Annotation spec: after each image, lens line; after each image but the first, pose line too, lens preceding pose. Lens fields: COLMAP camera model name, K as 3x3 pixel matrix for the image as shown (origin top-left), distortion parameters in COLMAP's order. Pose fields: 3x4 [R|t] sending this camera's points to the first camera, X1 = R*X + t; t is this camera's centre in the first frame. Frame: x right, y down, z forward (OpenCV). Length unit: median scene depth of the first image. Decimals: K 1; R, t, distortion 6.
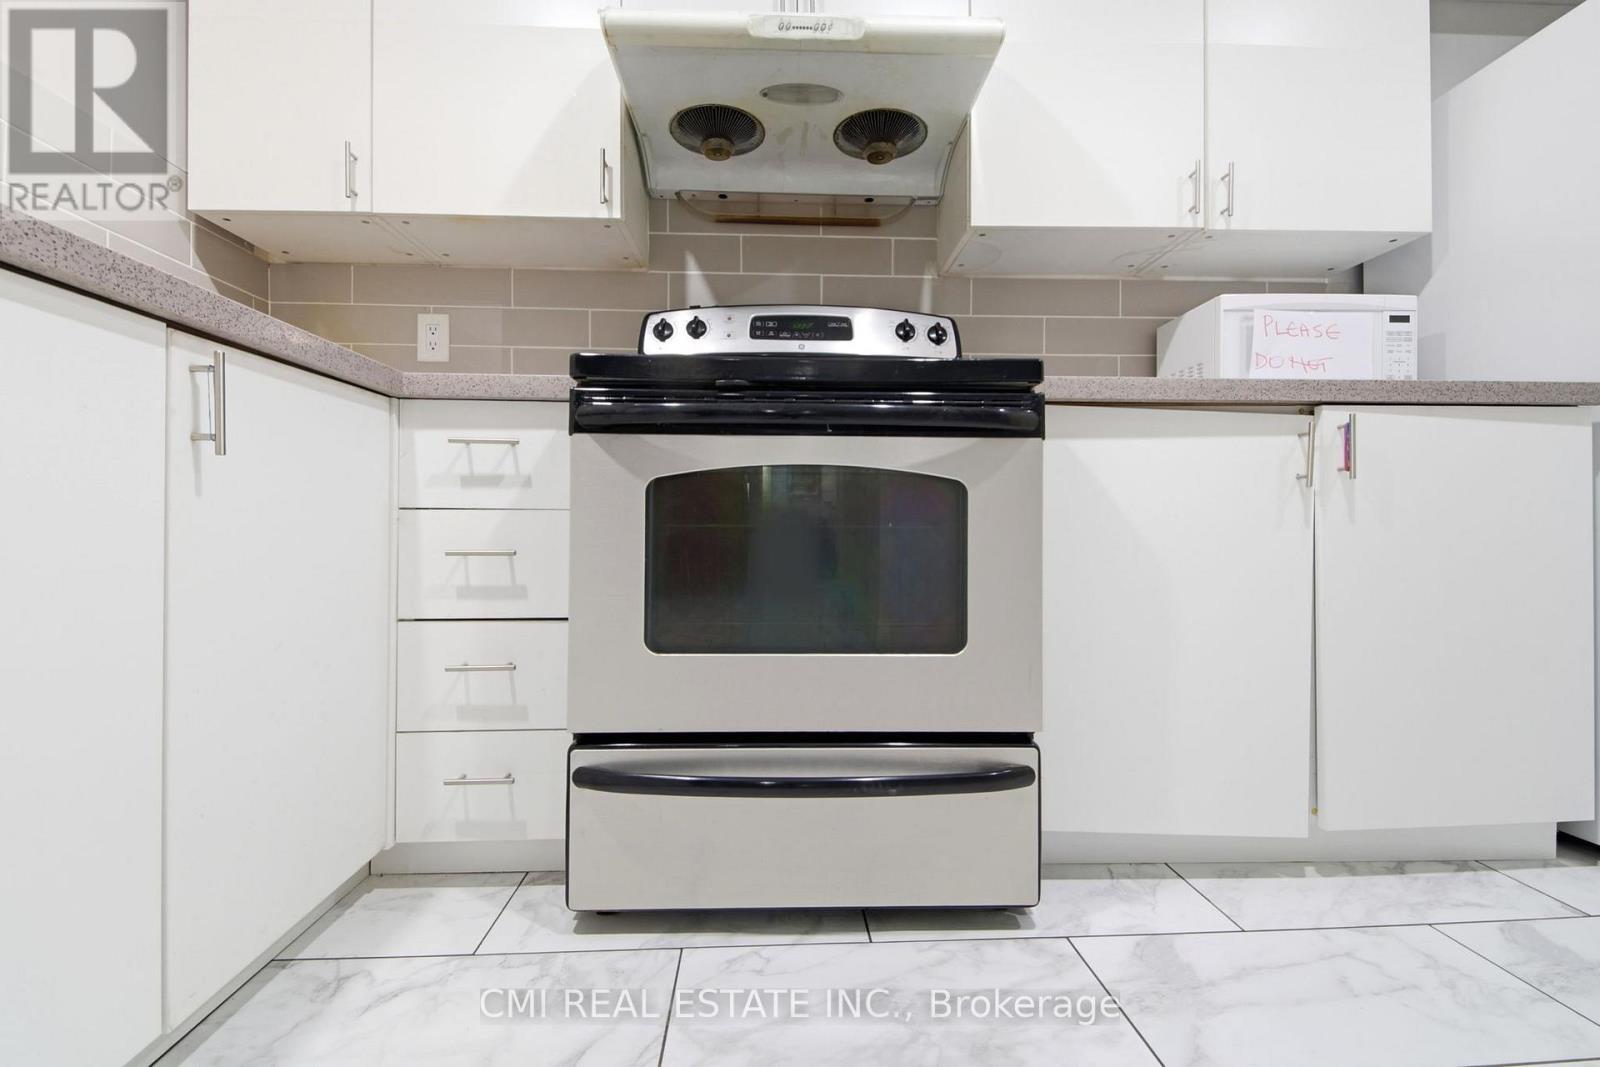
lens RADIAL K [[715.9, 0, 801.0], [0, 715.9, 527.3], [0, 0, 1]] dist [0.027287, -0.016220]
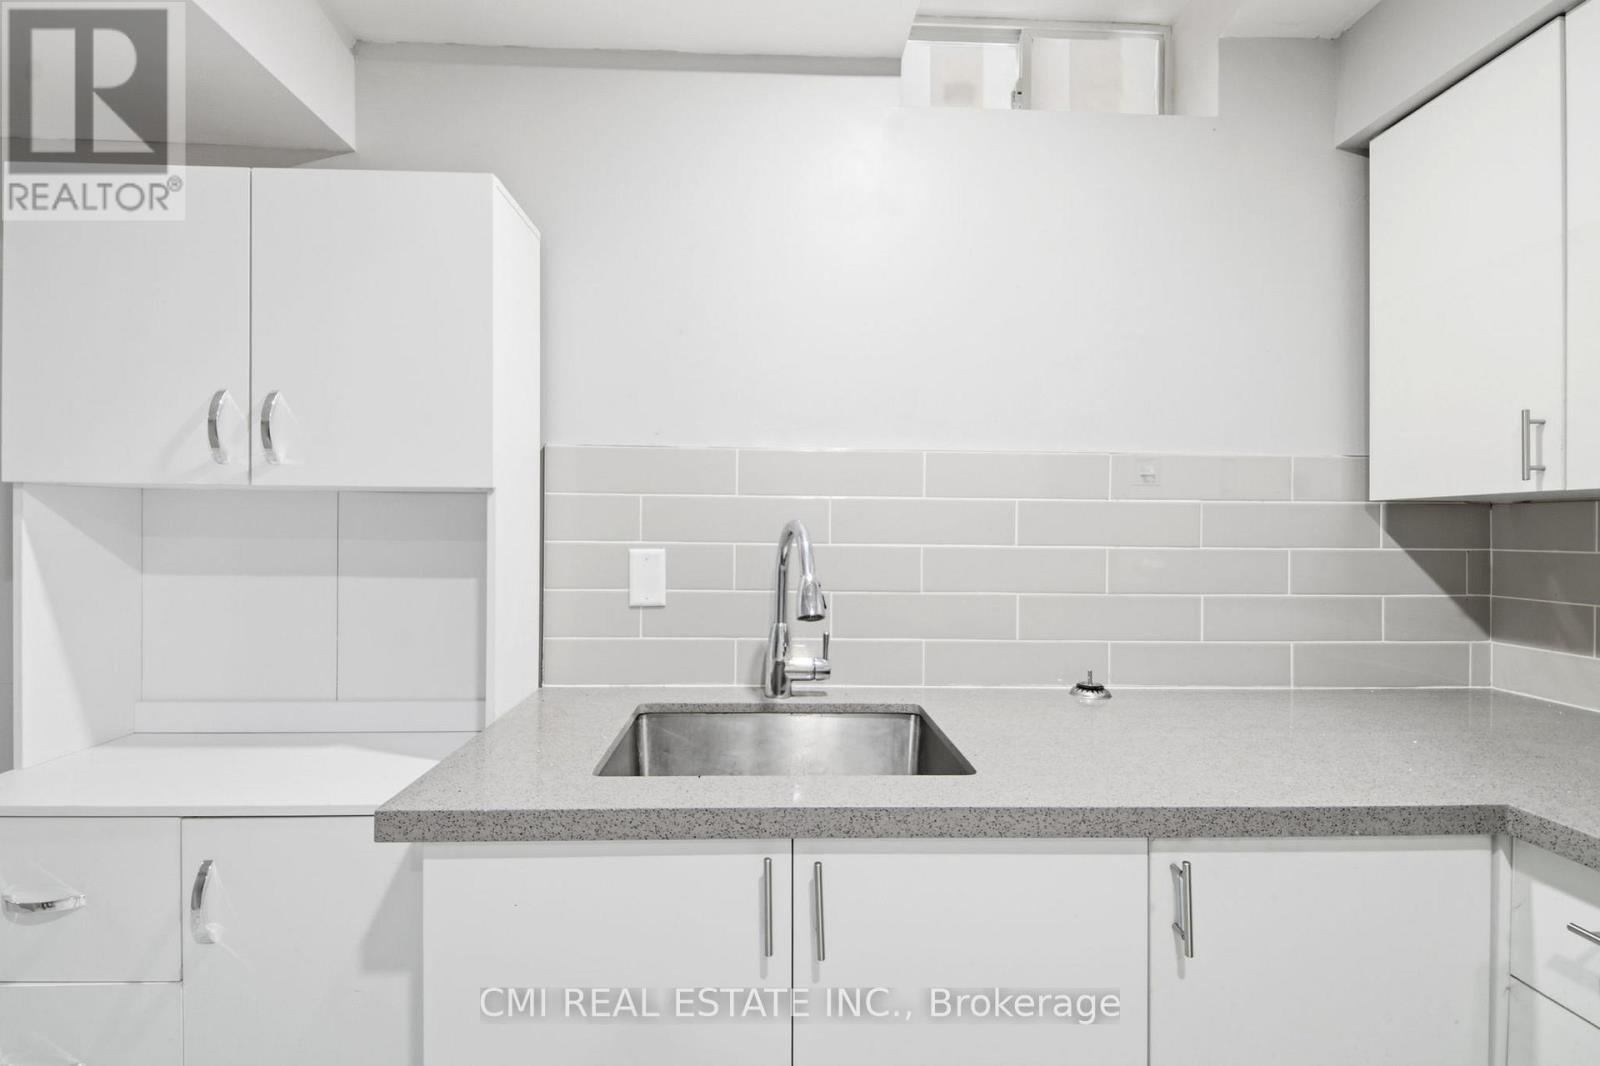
lens RADIAL K [[715.9, 0, 801.0], [0, 715.9, 526.8], [0, 0, 1]] dist [0.027287, -0.016220]
pose [[-0.013734, -0.000673, -0.999905, 0.184025], [-0.001140, 0.999999, -0.000657, -0.465976], [0.999905, 0.001131, -0.013735, 0.269434]]
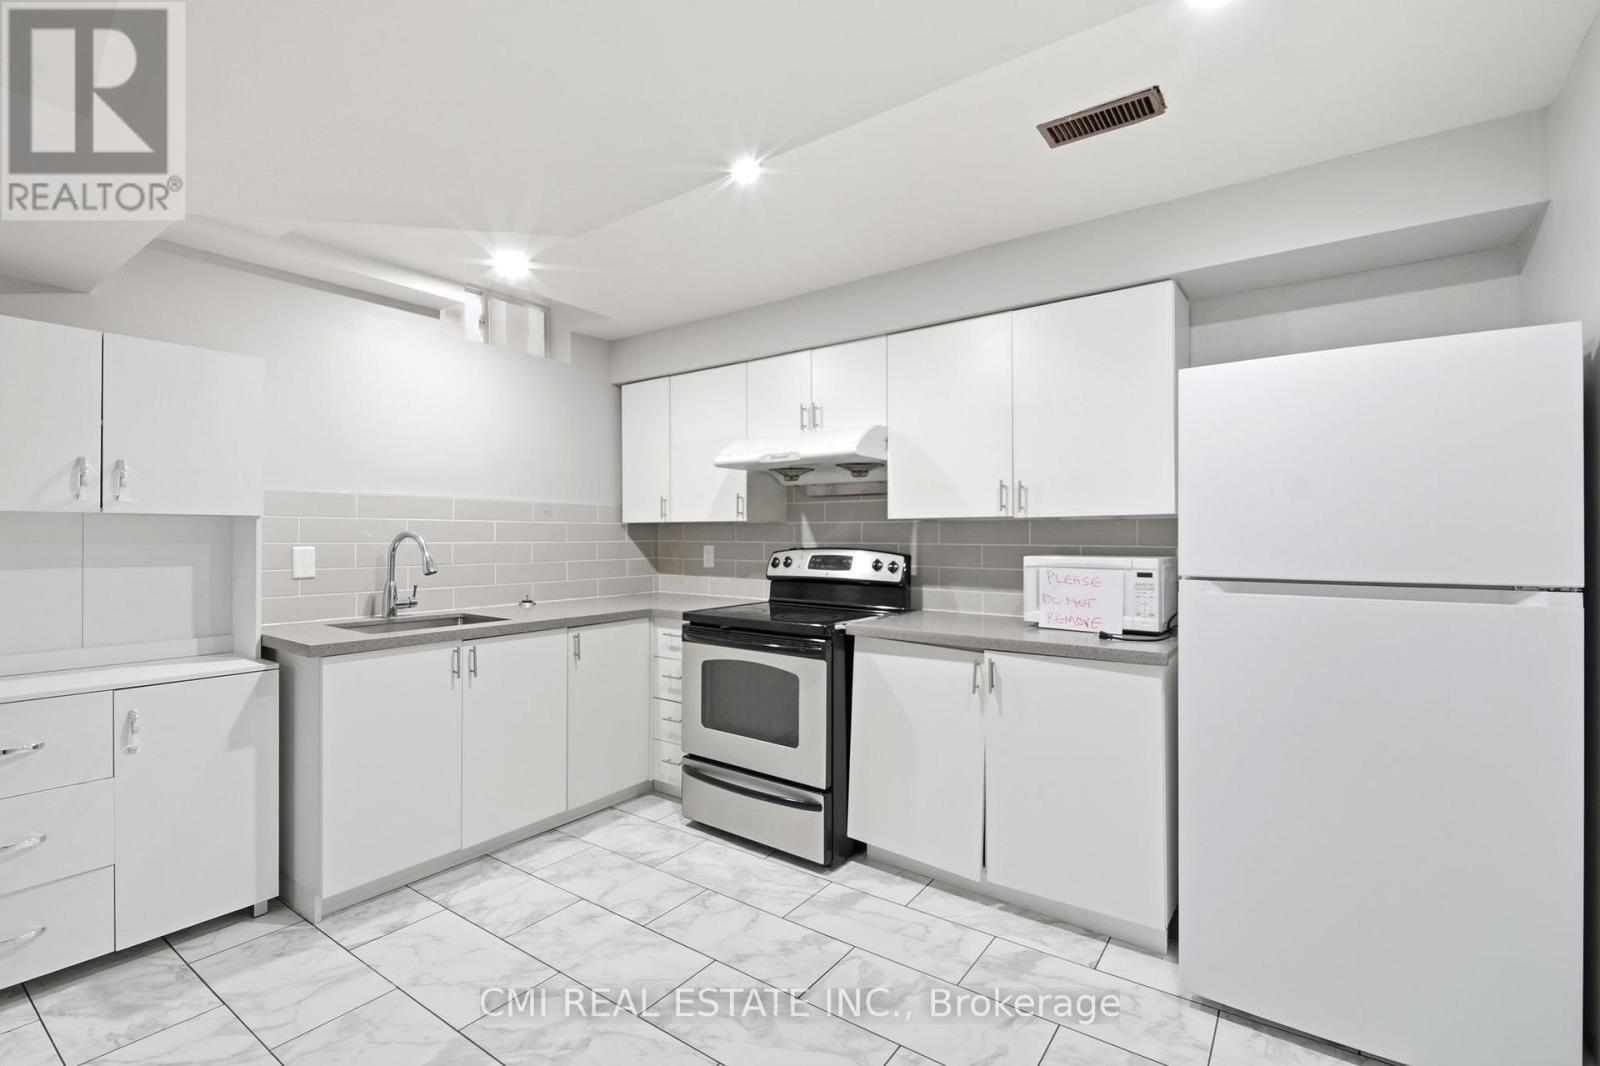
lens RADIAL K [[734.6, 0, 800.0], [0, 734.6, 533.0], [0, 0, 1]] dist [0.019971, -0.000267]
pose [[0.774366, 0.000953, -0.632737, 1.549269], [0.001604, 0.999993, 0.003469, -0.476686], [0.632736, -0.003701, 0.774359, -0.759777]]
